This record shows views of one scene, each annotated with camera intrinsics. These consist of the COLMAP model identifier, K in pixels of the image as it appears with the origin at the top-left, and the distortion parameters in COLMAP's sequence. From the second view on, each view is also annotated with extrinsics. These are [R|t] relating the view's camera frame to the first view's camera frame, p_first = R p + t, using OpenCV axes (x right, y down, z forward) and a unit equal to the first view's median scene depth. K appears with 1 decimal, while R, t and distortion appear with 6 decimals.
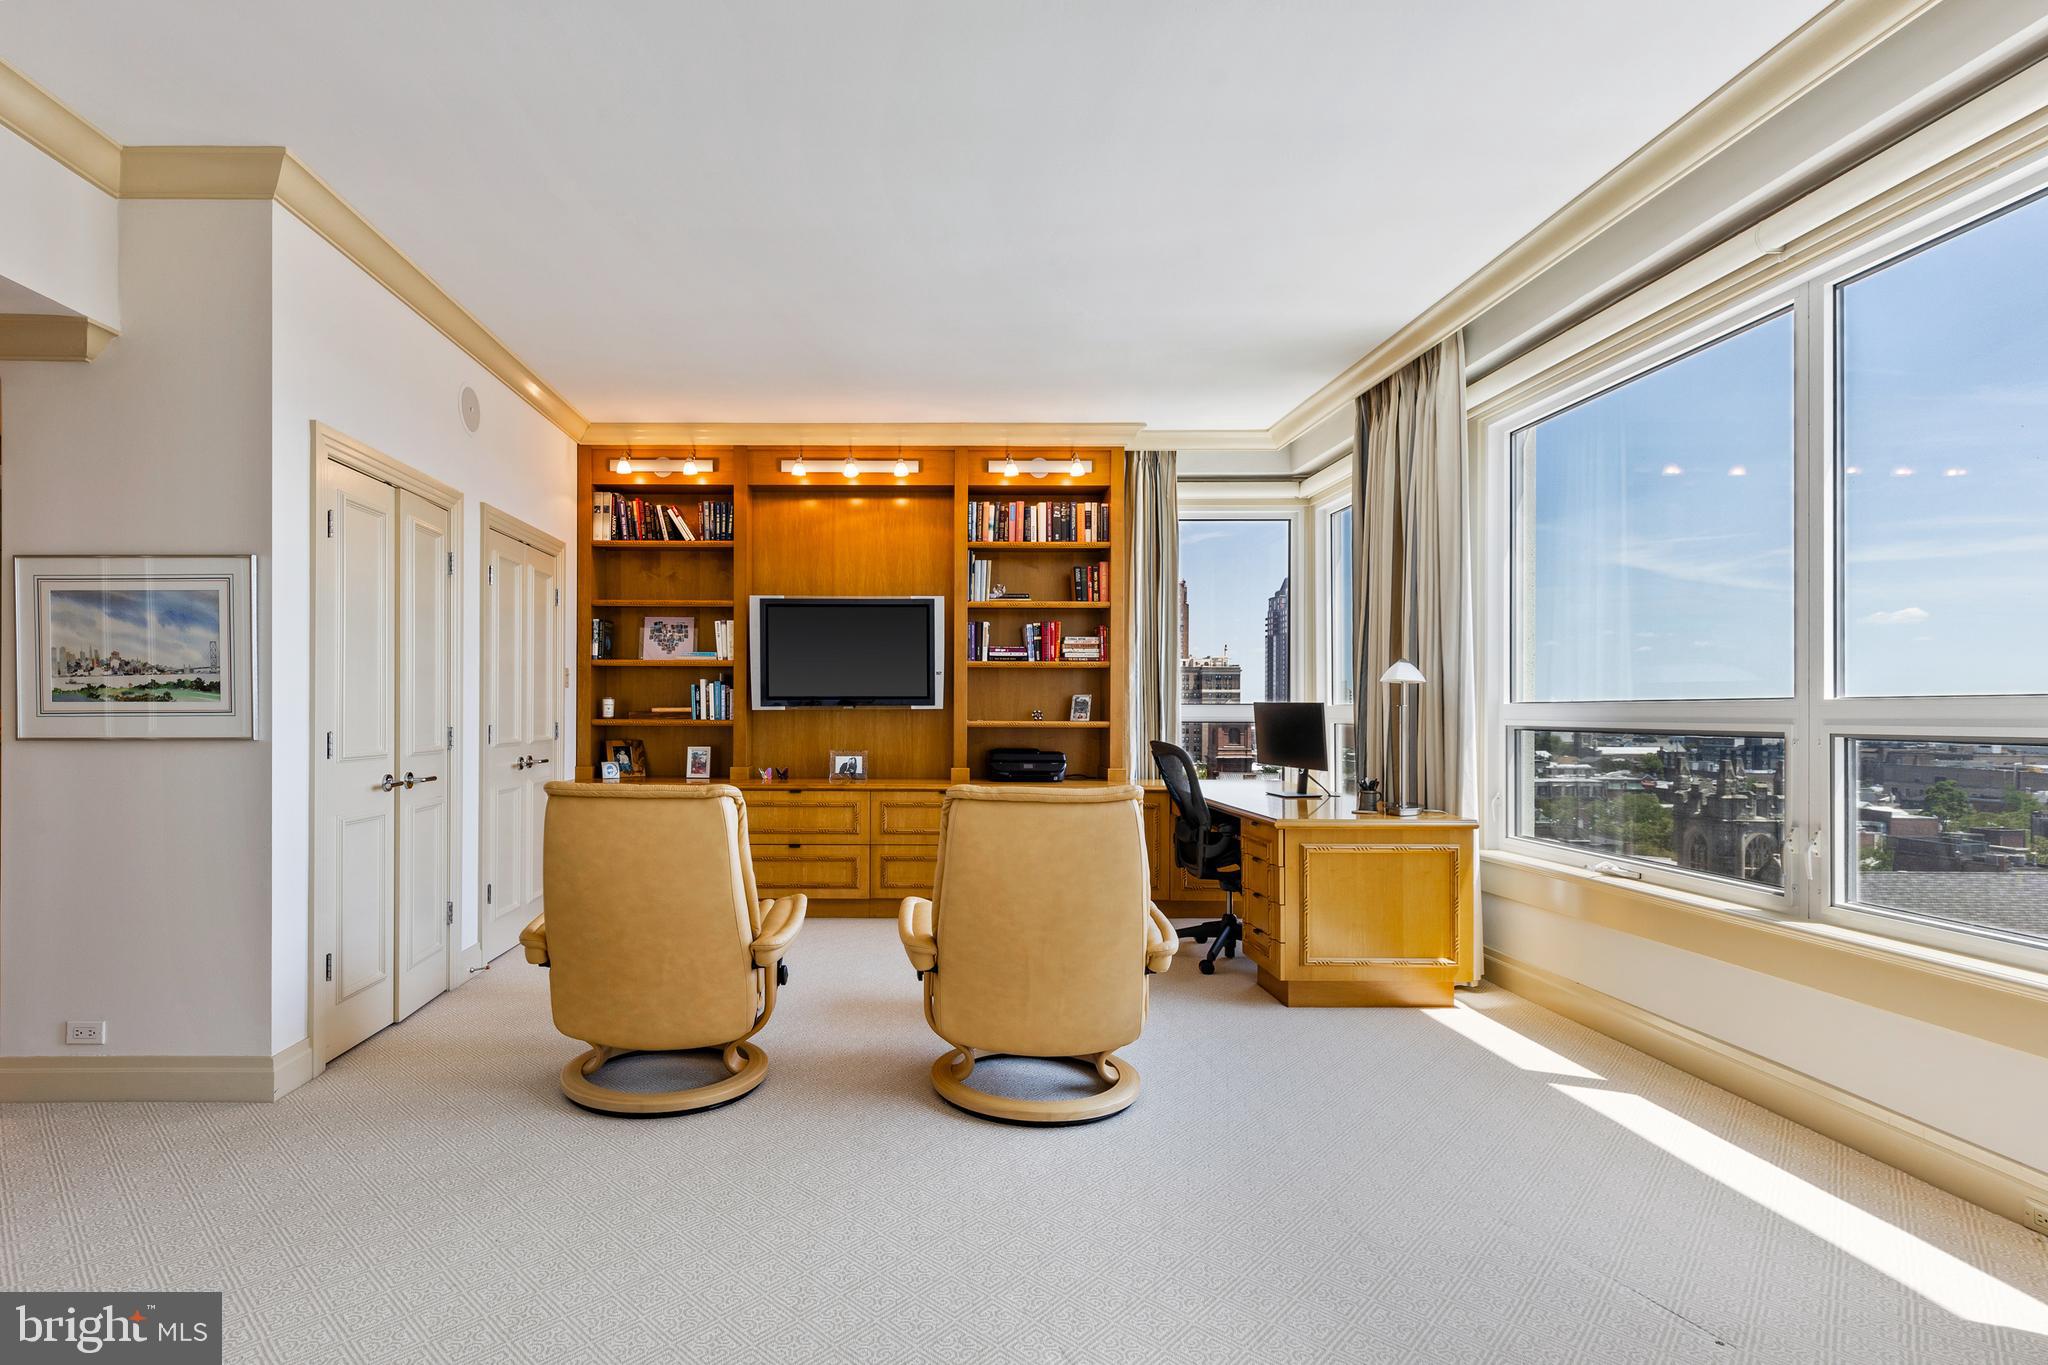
lens RADIAL K [[1000.3, 0, 895.5], [0, 1000.3, 710.1], [0, 0, 1]] dist [0.011077, -0.002492]
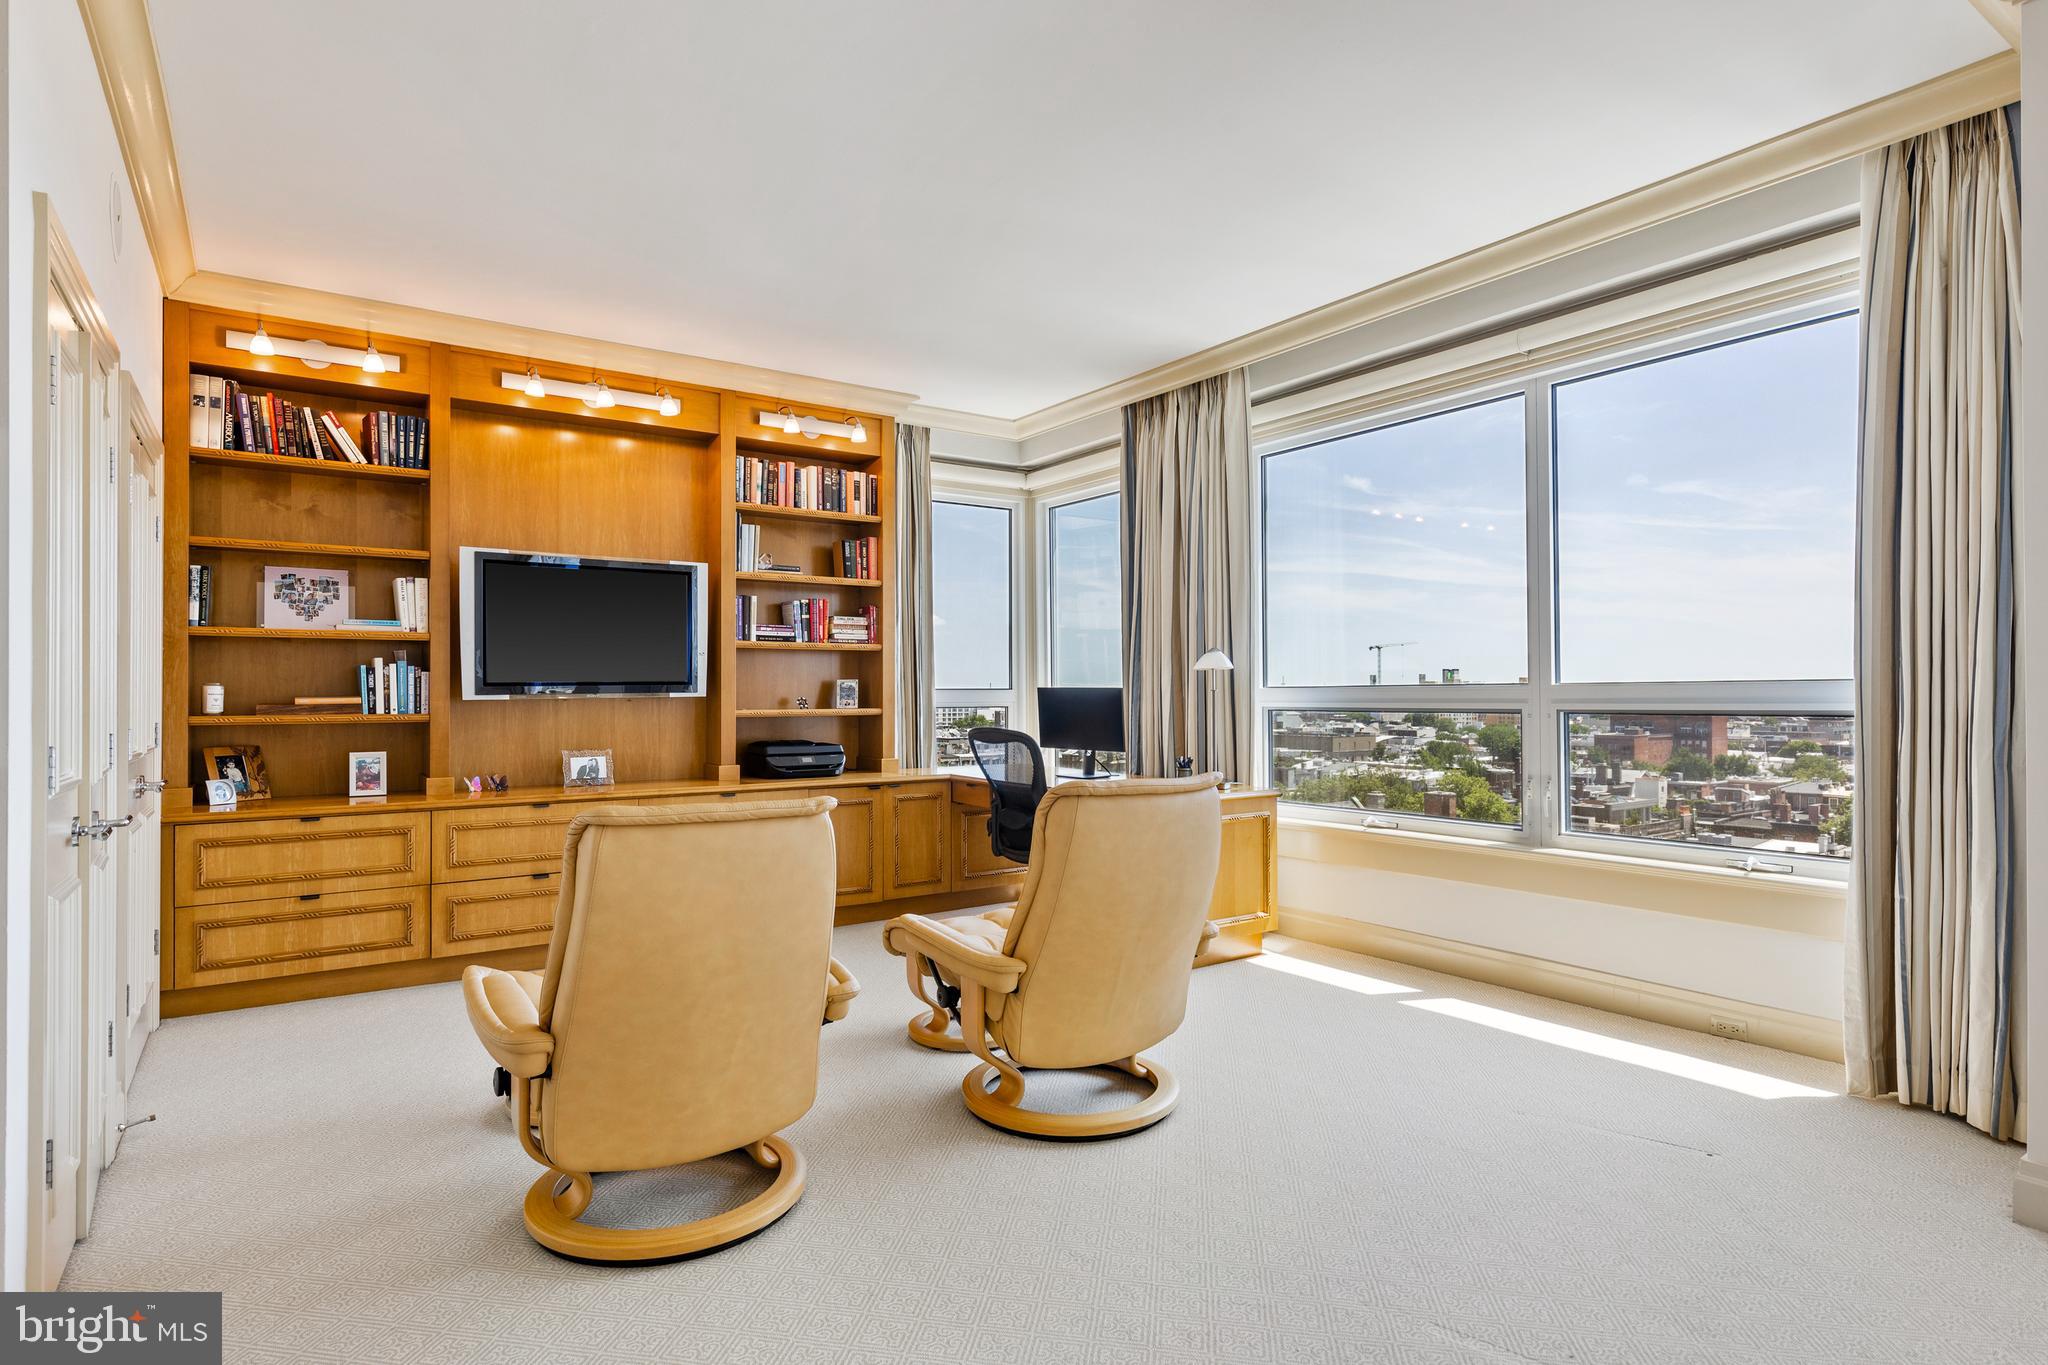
lens RADIAL K [[1076.6, 0, 1005.4], [0, 1076.6, 682.5], [0, 0, 1]] dist [-0.003883, 0.000822]
pose [[0.819813, -0.000889, 0.572631, -0.267554], [0.006799, 0.999943, -0.008181, -0.003759], [-0.572592, 0.010600, 0.819772, 0.109942]]
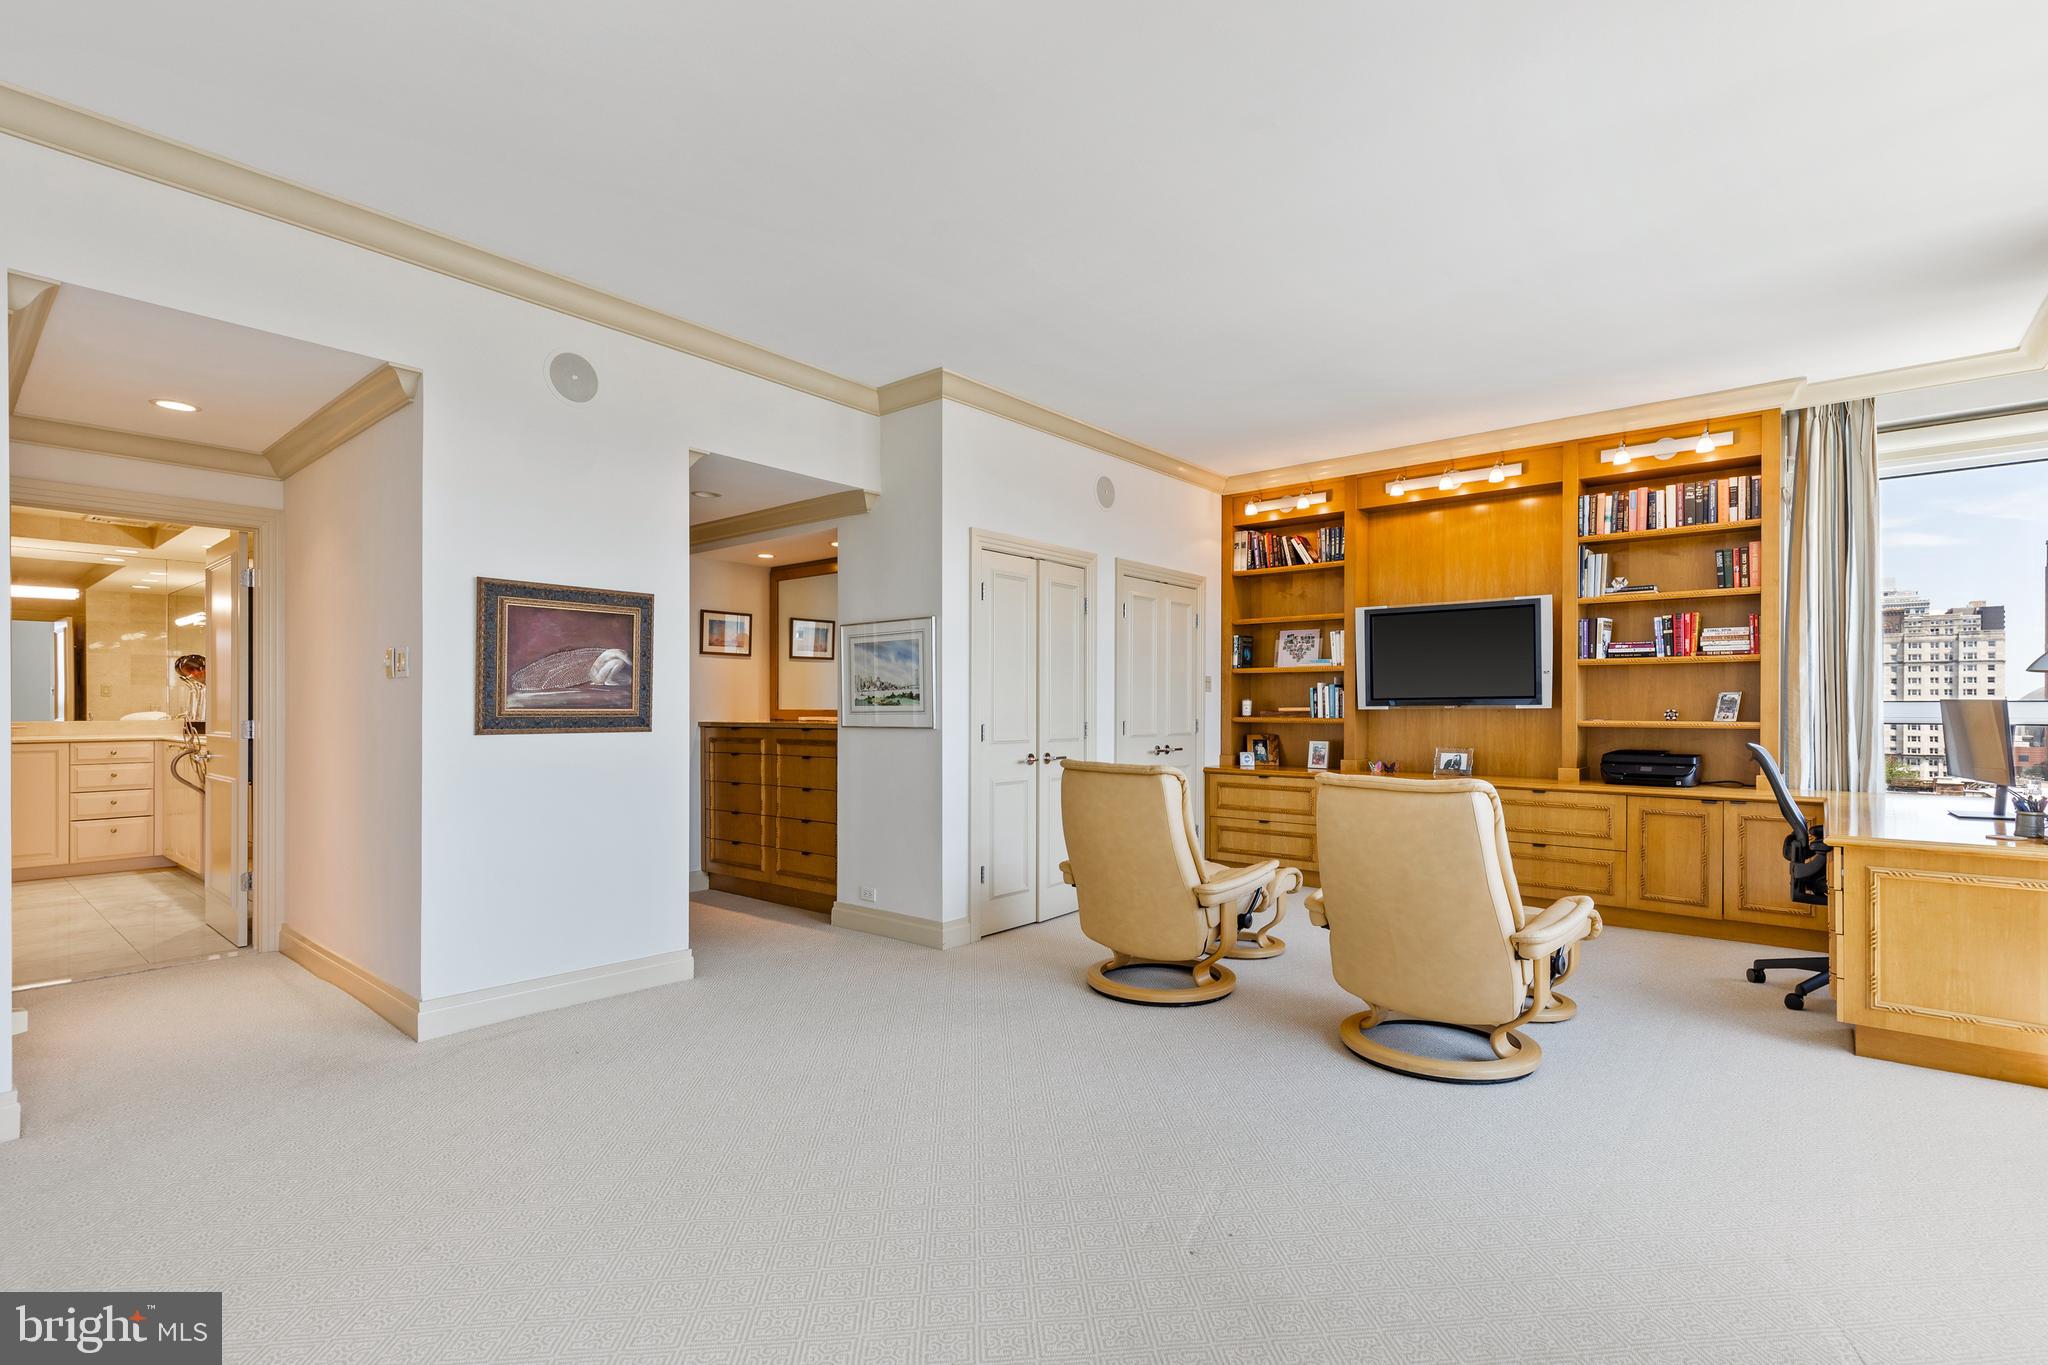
lens RADIAL K [[938.5, 0, 1049.8], [0, 938.5, 713.4], [0, 0, 1]] dist [0.003524, -0.002647]
pose [[0.777085, 0.001793, -0.629393, 0.249230], [0.001942, 0.999984, 0.005247, -0.001672], [0.629393, -0.005300, 0.777069, -0.039638]]
